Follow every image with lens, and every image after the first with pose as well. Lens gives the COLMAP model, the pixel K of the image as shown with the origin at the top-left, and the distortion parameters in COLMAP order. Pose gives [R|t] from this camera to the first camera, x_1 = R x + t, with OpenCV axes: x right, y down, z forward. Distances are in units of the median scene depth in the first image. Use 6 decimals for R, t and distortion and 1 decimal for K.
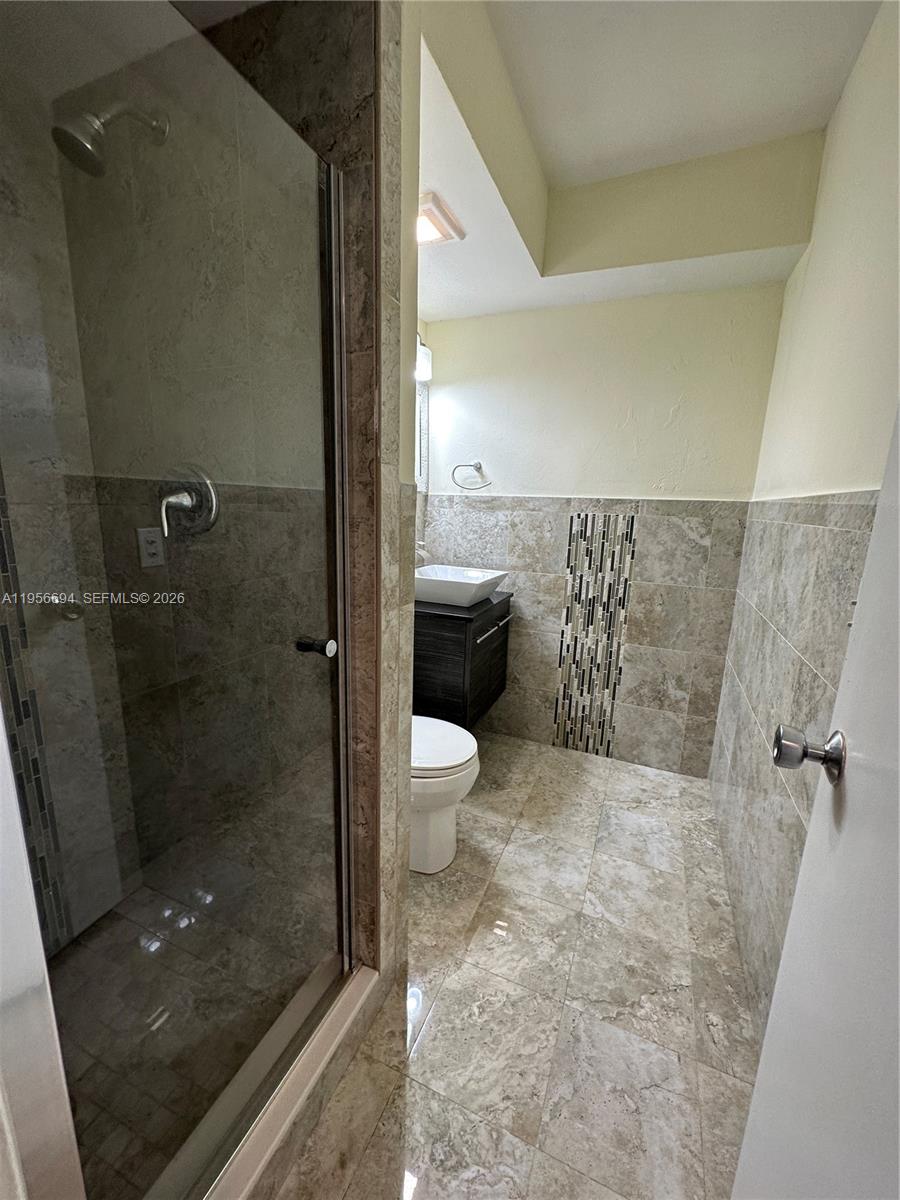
lens RADIAL K [[475.7, 0, 446.1], [0, 475.7, 601.0], [0, 0, 1]] dist [-0.002473, 0.000319]
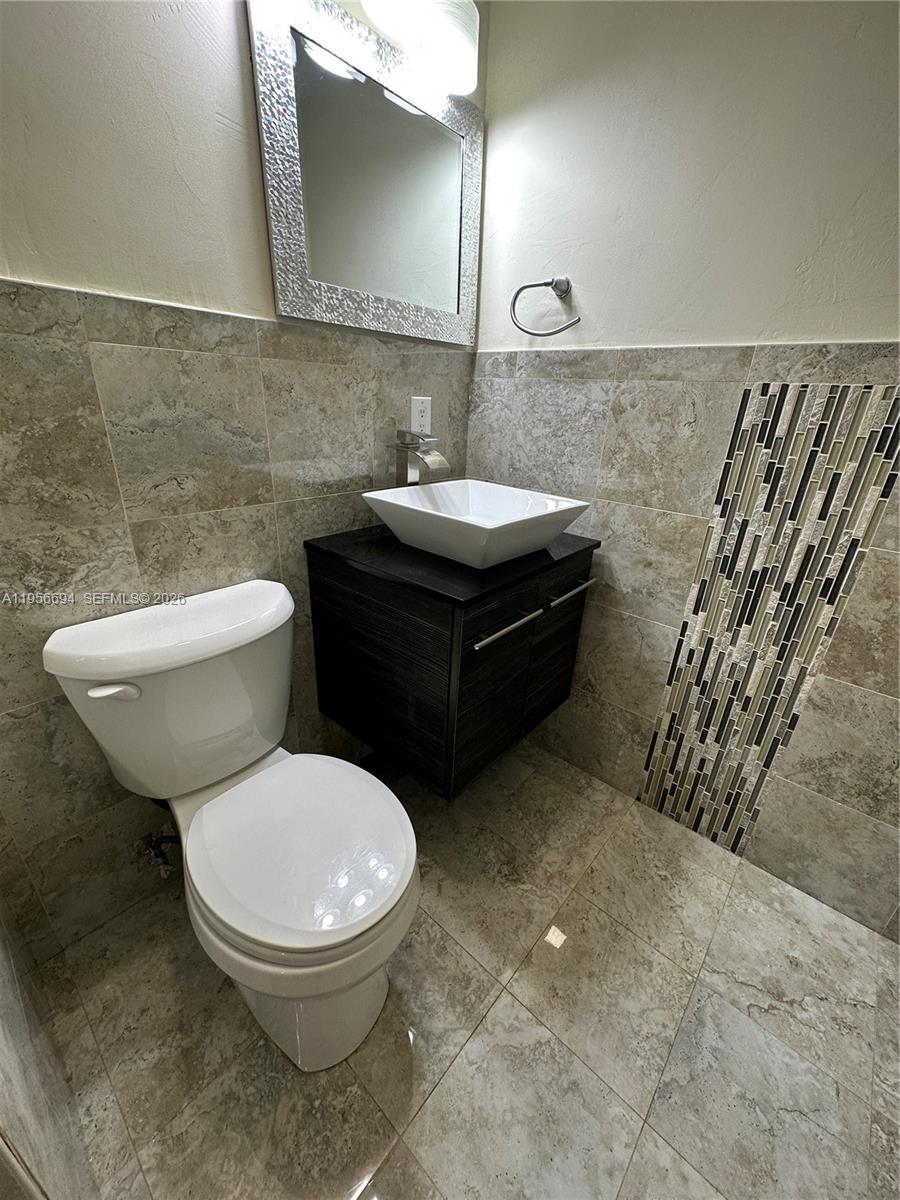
lens RADIAL K [[475.7, 0, 448.5], [0, 475.7, 599.6], [0, 0, 1]] dist [-0.002473, 0.000319]
pose [[0.952220, 0.132862, -0.274998, 0.148378], [-0.078585, 0.976688, 0.199764, -0.051963], [0.295128, -0.168608, 0.940463, 0.467668]]
